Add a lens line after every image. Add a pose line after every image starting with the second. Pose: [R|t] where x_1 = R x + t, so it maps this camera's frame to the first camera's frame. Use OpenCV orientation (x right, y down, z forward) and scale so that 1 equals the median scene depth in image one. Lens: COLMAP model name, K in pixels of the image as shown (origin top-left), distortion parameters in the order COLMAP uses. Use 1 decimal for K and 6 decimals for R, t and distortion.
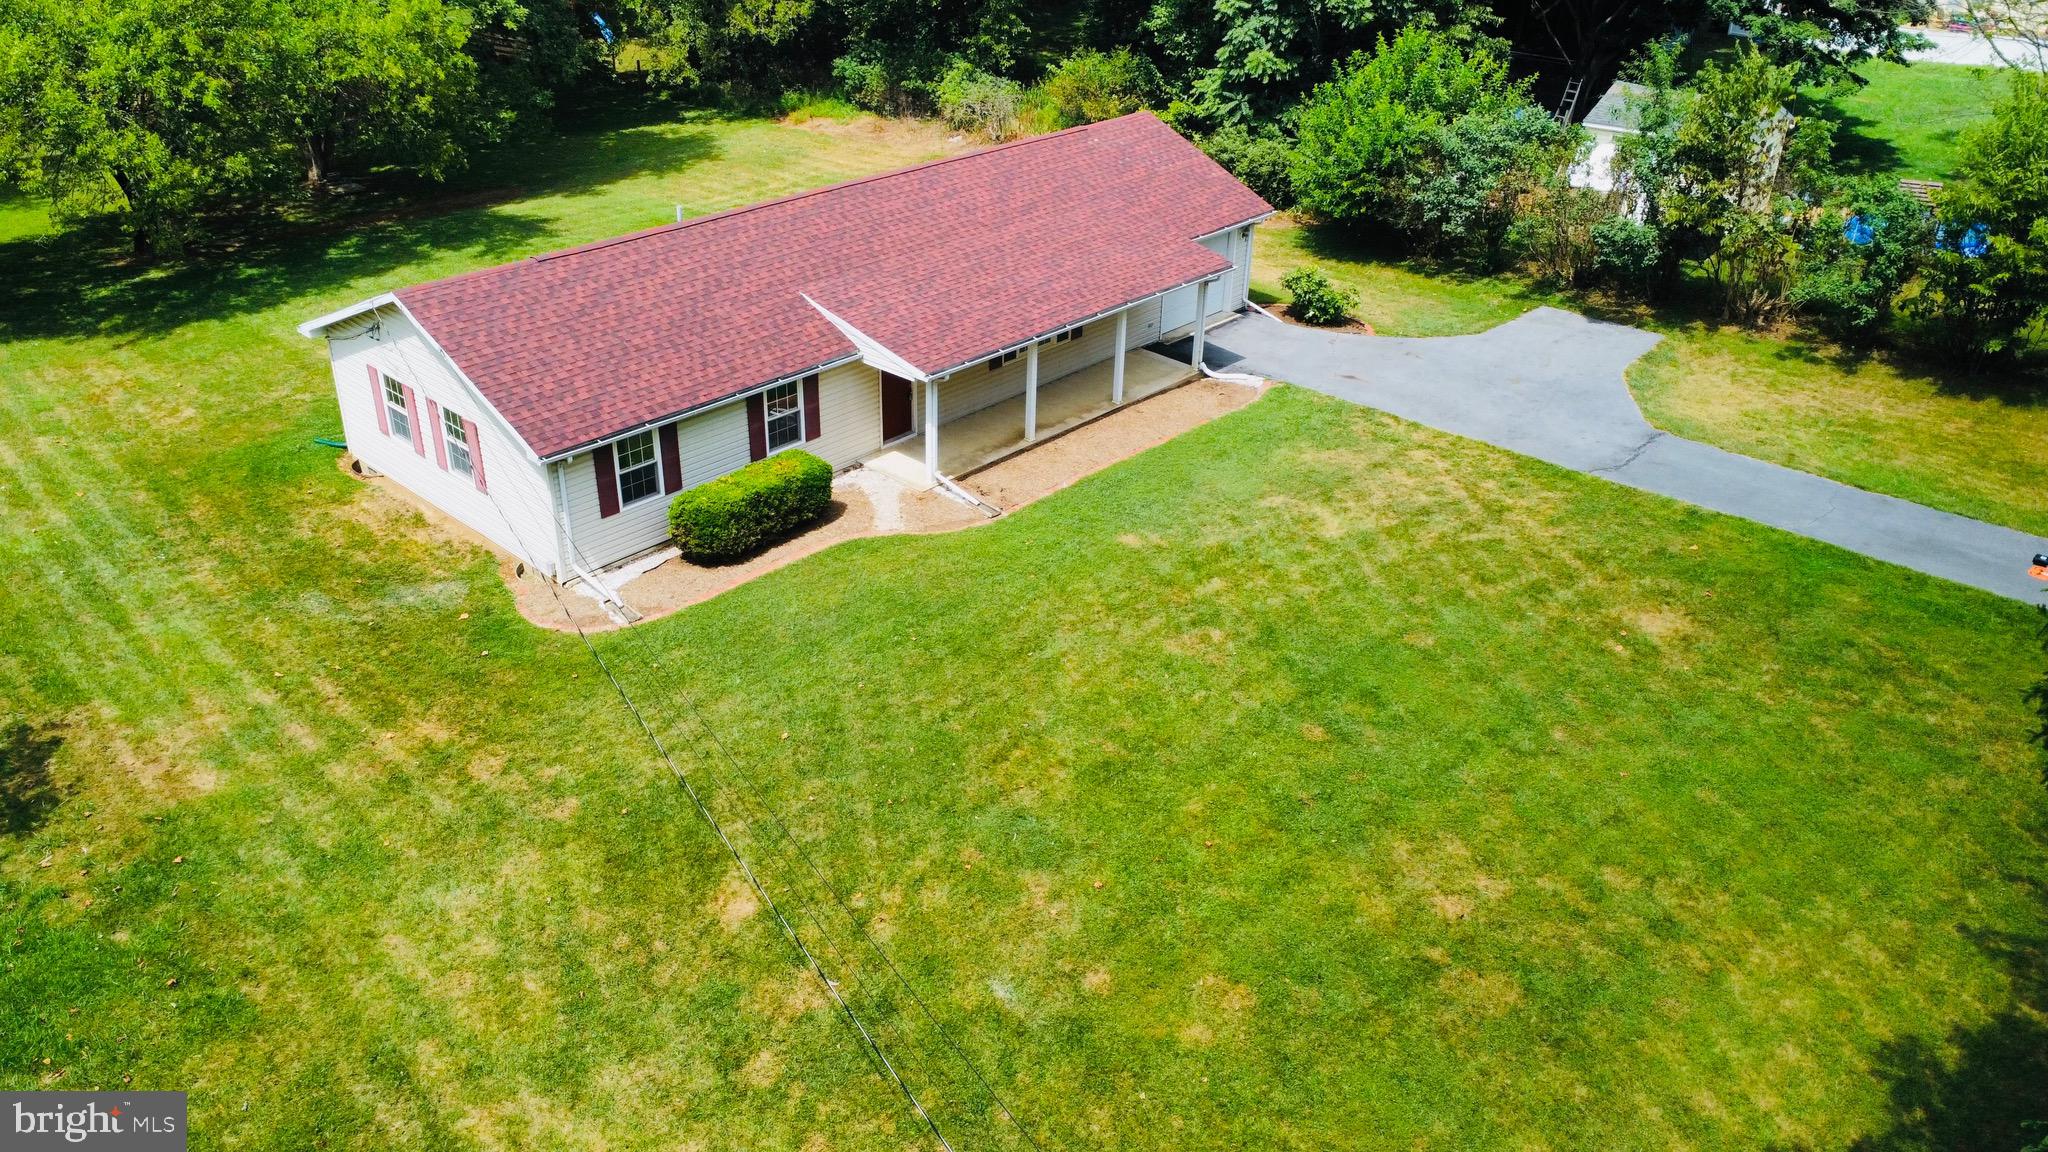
lens RADIAL K [[1532.7, 0, 1009.7], [0, 1532.7, 559.5], [0, 0, 1]] dist [0.023863, -0.020520]
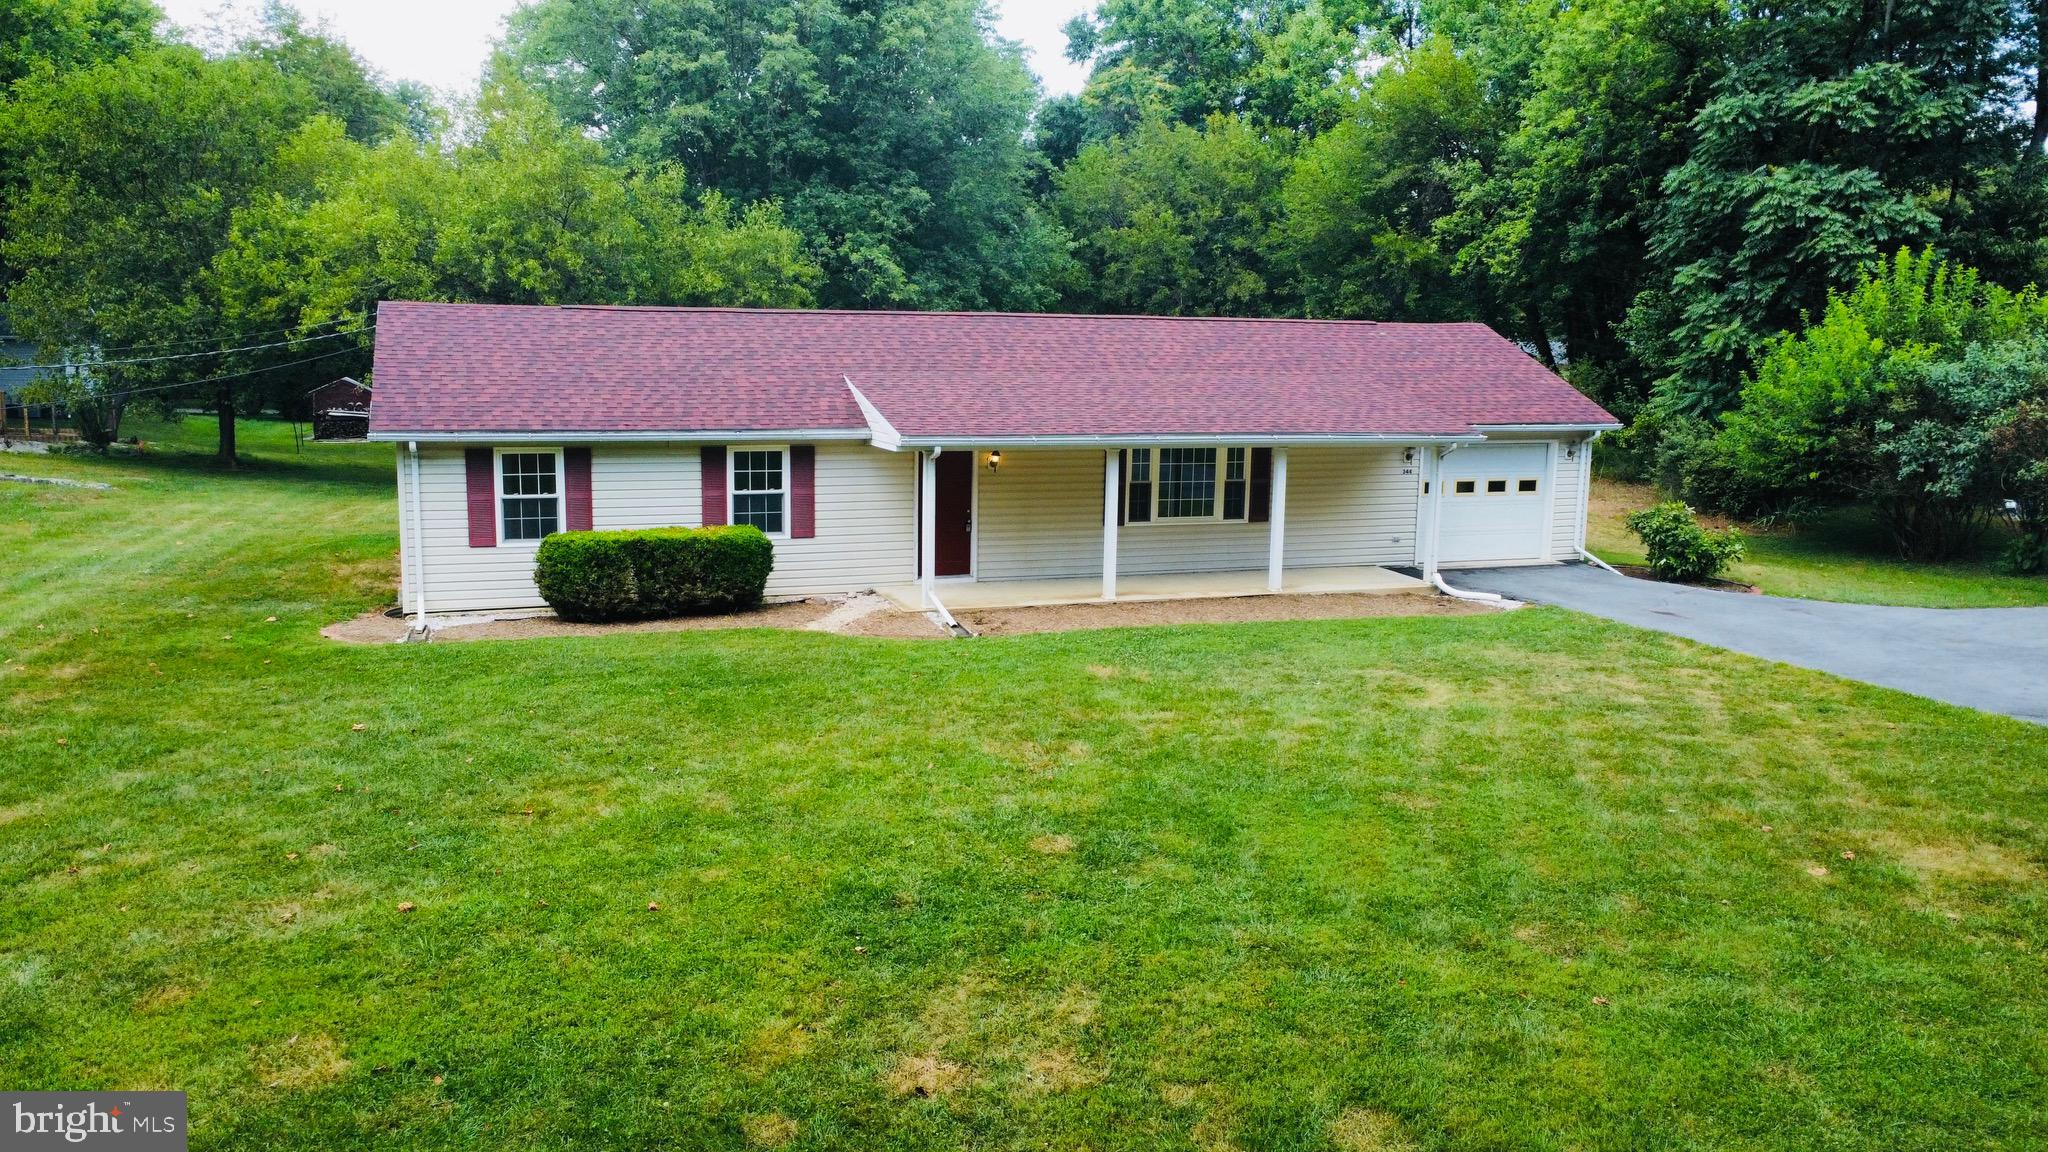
lens RADIAL K [[1532.7, 0, 1009.7], [0, 1532.7, 559.5], [0, 0, 1]] dist [0.023863, -0.020520]
pose [[0.884760, 0.065811, -0.461377, 0.340891], [-0.223760, 0.928397, -0.296666, 0.146334], [0.408817, 0.365716, 0.836134, 0.402234]]
